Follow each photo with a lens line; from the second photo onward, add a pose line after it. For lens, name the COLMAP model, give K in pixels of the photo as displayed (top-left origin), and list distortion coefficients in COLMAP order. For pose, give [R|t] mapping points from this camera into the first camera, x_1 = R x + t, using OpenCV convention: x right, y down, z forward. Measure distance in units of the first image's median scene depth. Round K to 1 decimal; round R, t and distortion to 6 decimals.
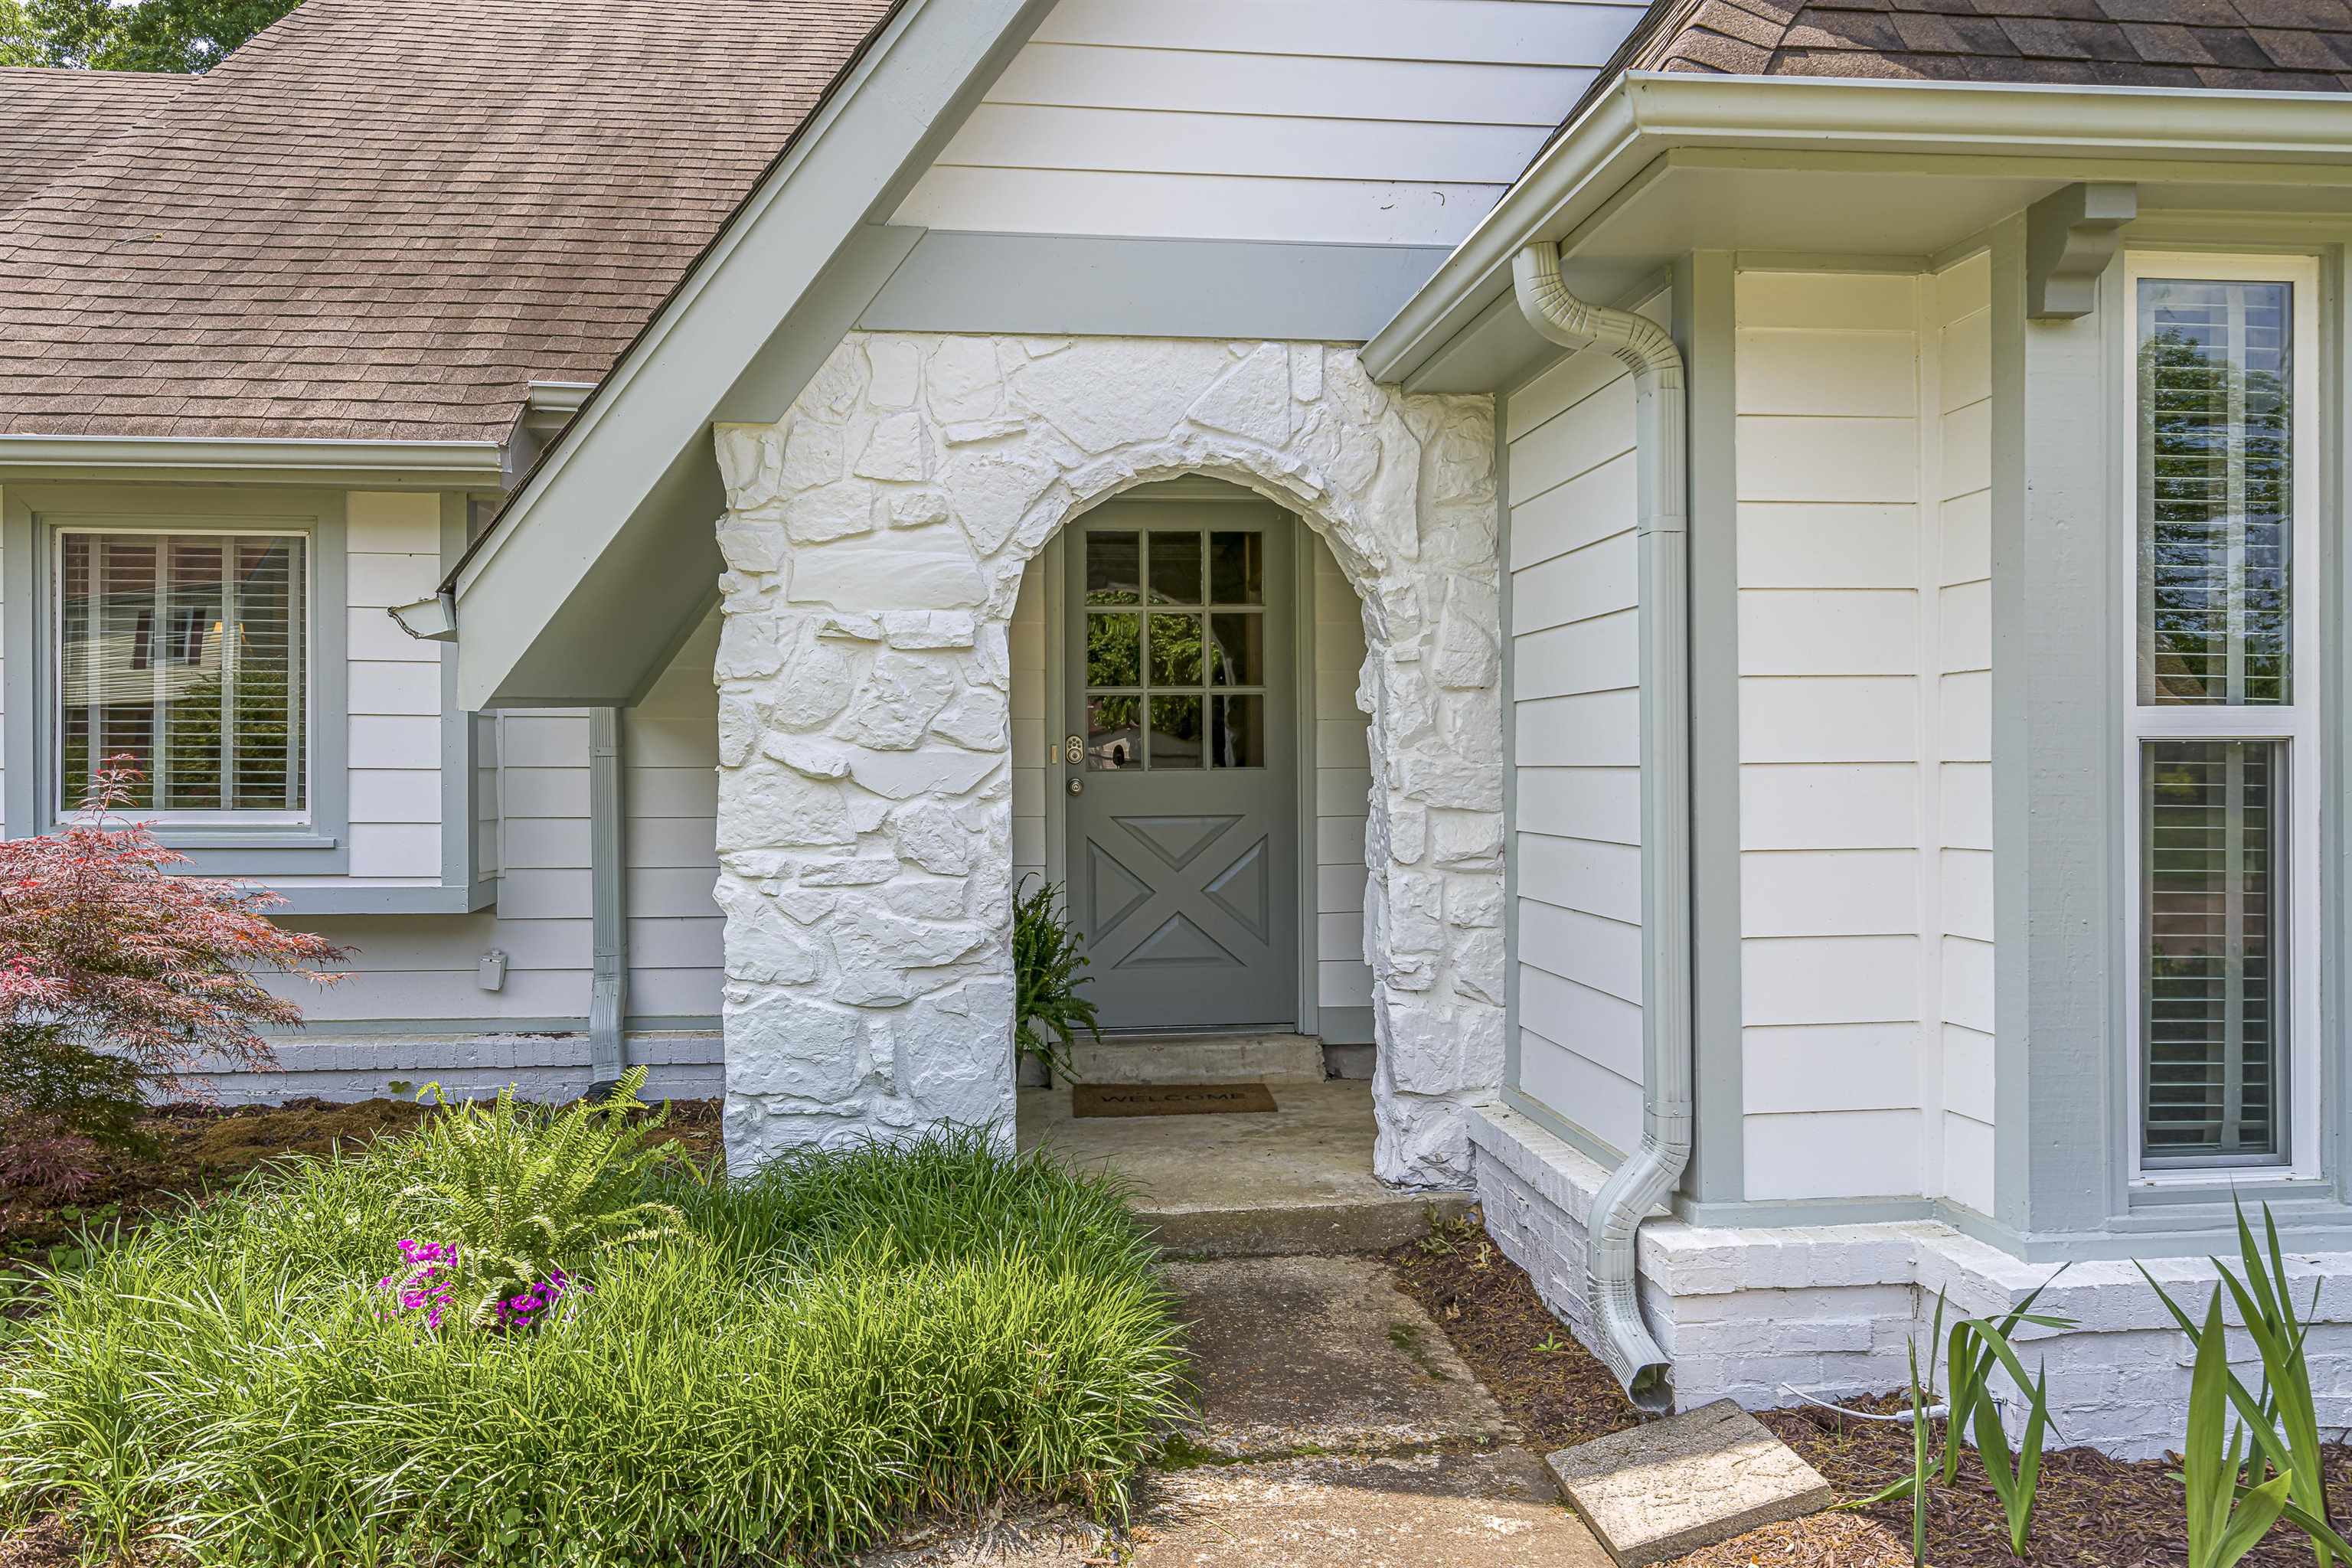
lens RADIAL K [[1668.0, 0, 1173.3], [0, 1668.0, 777.3], [0, 0, 1]] dist [0.004114, 0.000862]
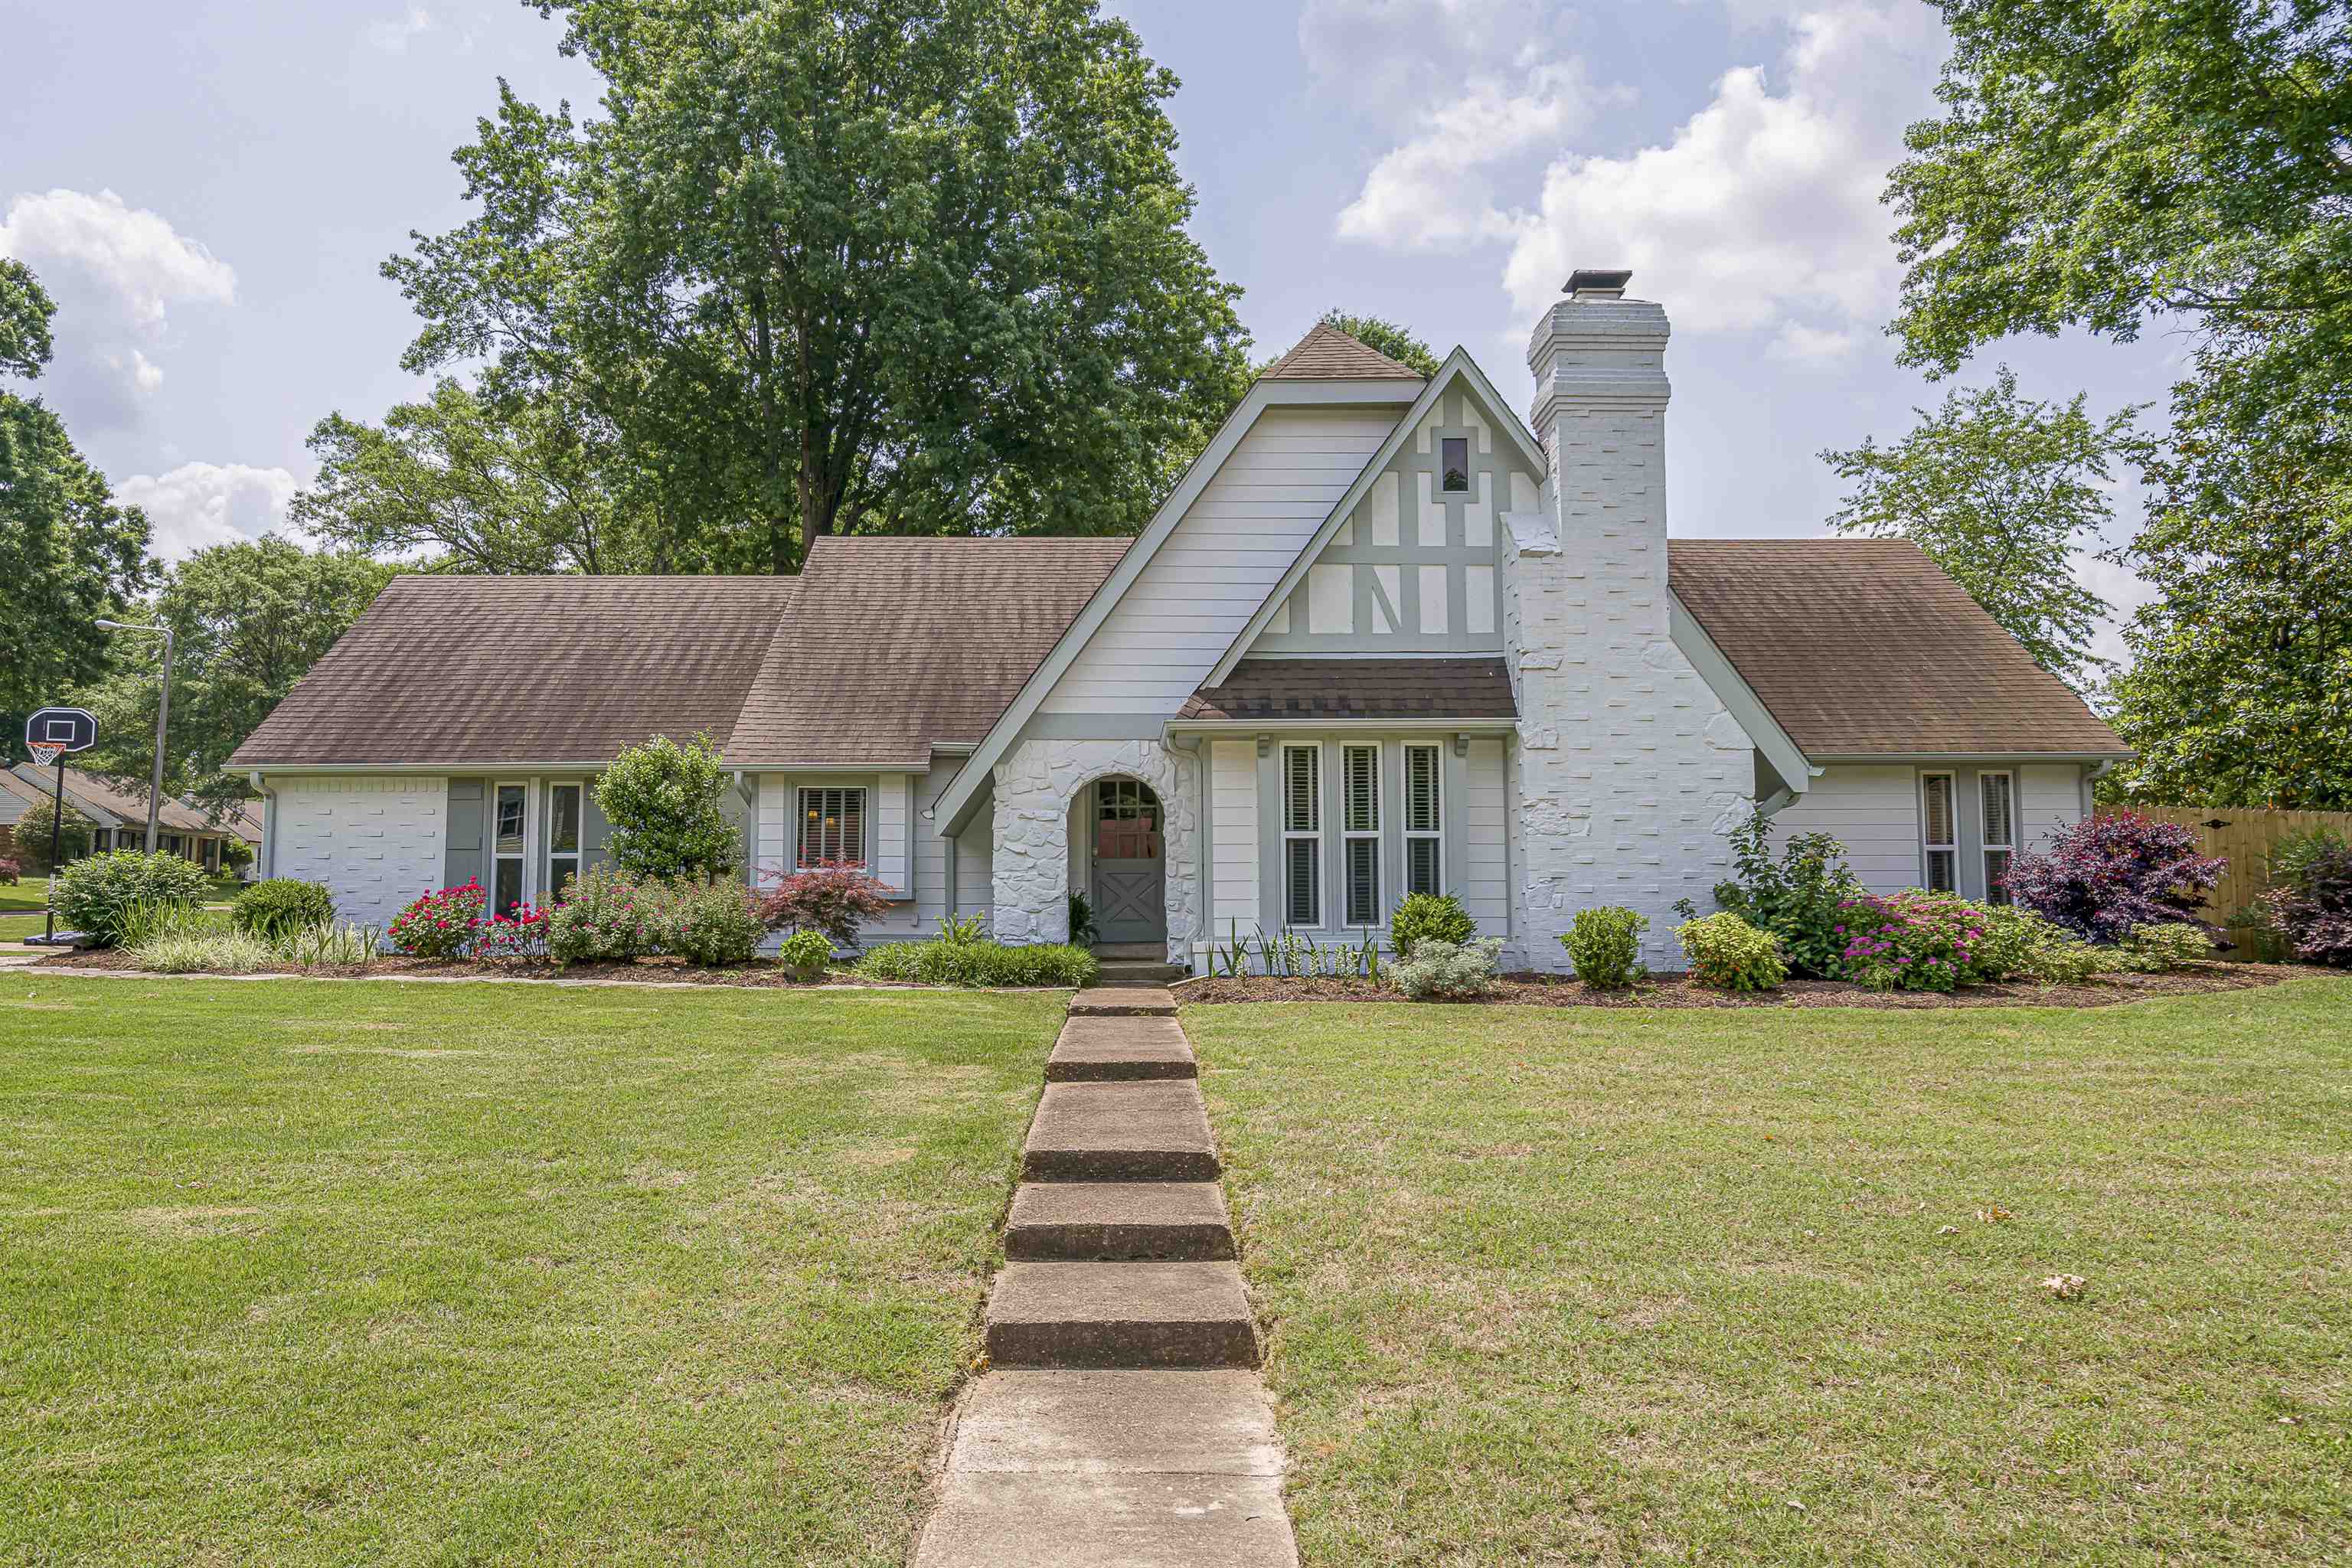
lens RADIAL K [[1583.4, 0, 1171.3], [0, 1583.4, 784.3], [0, 0, 1]] dist [0.008704, 0.000239]
pose [[0.996439, -0.009919, -0.083729, 0.437666], [0.002315, 0.995901, -0.090420, 0.166754], [0.084283, 0.089904, 0.992378, -2.549544]]
